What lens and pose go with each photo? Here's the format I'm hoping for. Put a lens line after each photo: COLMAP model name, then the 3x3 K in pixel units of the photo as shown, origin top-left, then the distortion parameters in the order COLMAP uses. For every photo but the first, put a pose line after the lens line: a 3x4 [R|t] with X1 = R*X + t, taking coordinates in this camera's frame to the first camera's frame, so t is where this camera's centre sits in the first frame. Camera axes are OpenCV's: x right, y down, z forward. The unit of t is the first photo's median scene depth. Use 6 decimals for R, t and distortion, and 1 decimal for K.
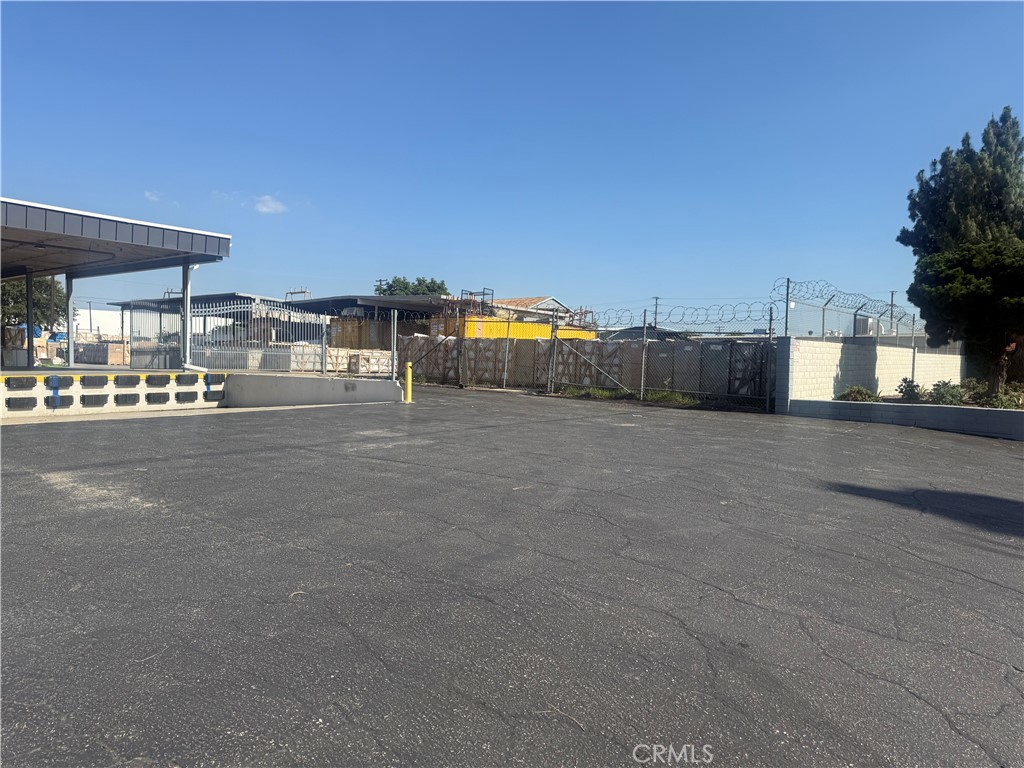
lens RADIAL K [[703.3, 0, 512.0], [0, 703.3, 384.0], [0, 0, 1]] dist [0.142501, -0.232936]
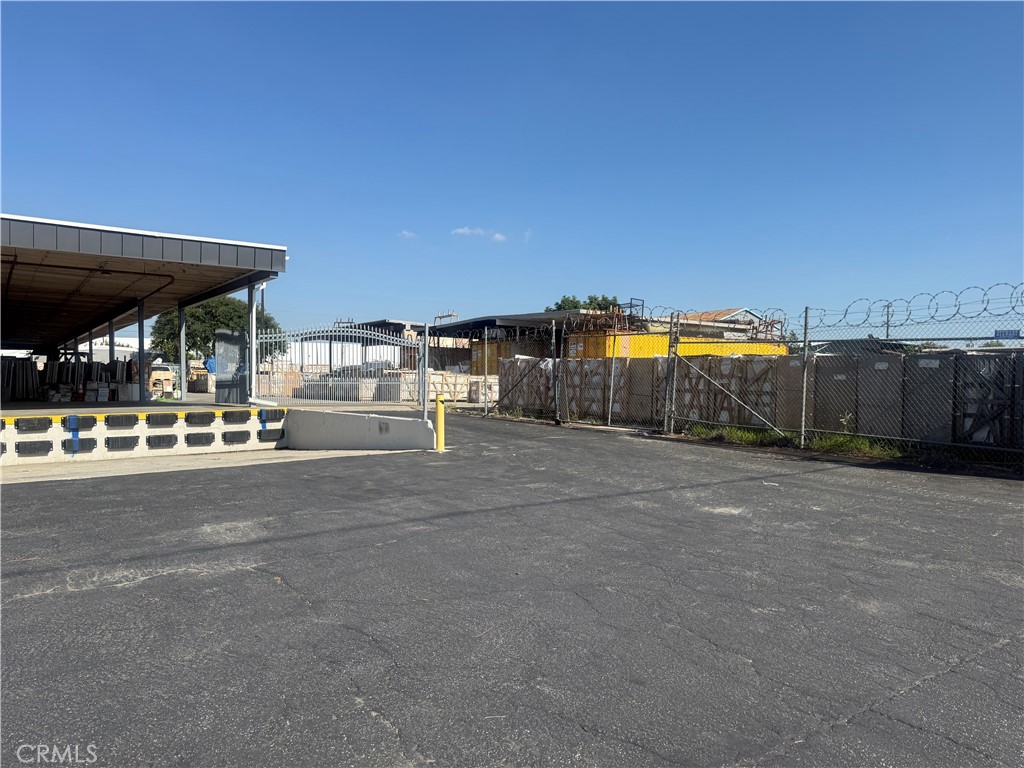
lens RADIAL K [[703.3, 0, 512.0], [0, 703.3, 384.0], [0, 0, 1]] dist [0.142501, -0.232936]
pose [[0.958700, -0.017227, -0.283897, 0.102582], [0.008321, 0.999436, -0.032545, -0.014519], [0.284297, 0.028838, 0.958302, 0.268471]]
